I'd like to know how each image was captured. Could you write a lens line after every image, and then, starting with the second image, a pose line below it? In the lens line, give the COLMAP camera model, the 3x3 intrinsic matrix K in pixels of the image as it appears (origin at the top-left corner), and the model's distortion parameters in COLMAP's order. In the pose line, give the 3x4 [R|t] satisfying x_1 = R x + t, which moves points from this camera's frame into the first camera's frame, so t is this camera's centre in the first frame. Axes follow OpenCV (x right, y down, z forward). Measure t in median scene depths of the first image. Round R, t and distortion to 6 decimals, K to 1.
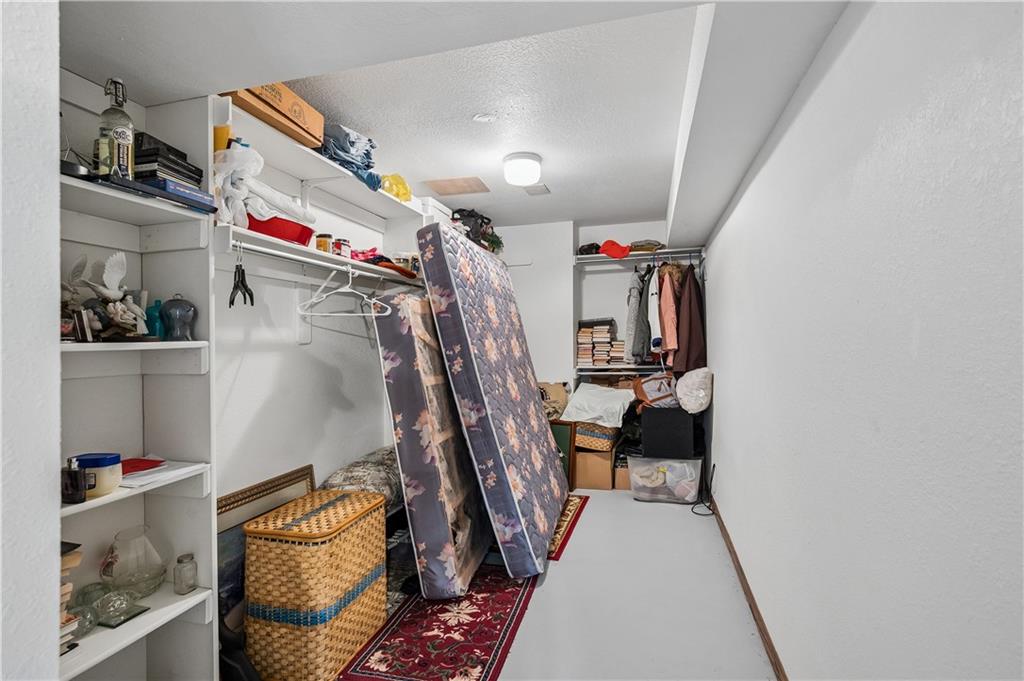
lens RADIAL K [[483.0, 0, 512.0], [0, 483.0, 340.5], [0, 0, 1]] dist [-0.000747, -0.000118]
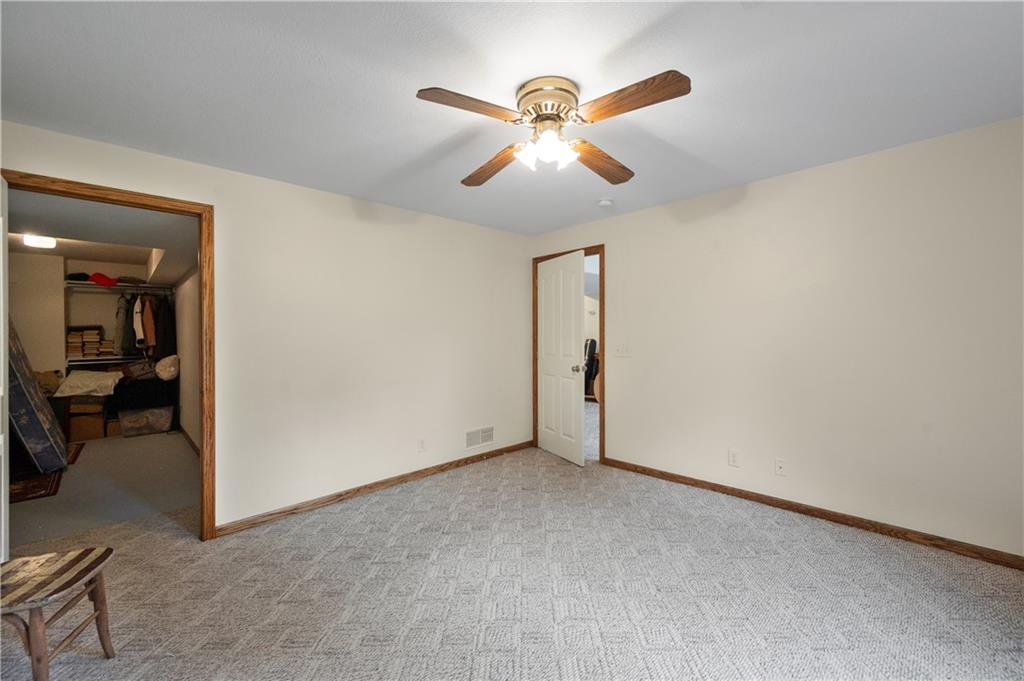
lens RADIAL K [[416.3, 0, 512.0], [0, 416.3, 340.5], [0, 0, 1]] dist [-0.001917, -0.000102]
pose [[0.511684, -0.010055, 0.859115, -0.261471], [0.006352, 0.999948, 0.007920, -0.002006], [-0.859151, 0.001405, 0.511721, -0.791084]]
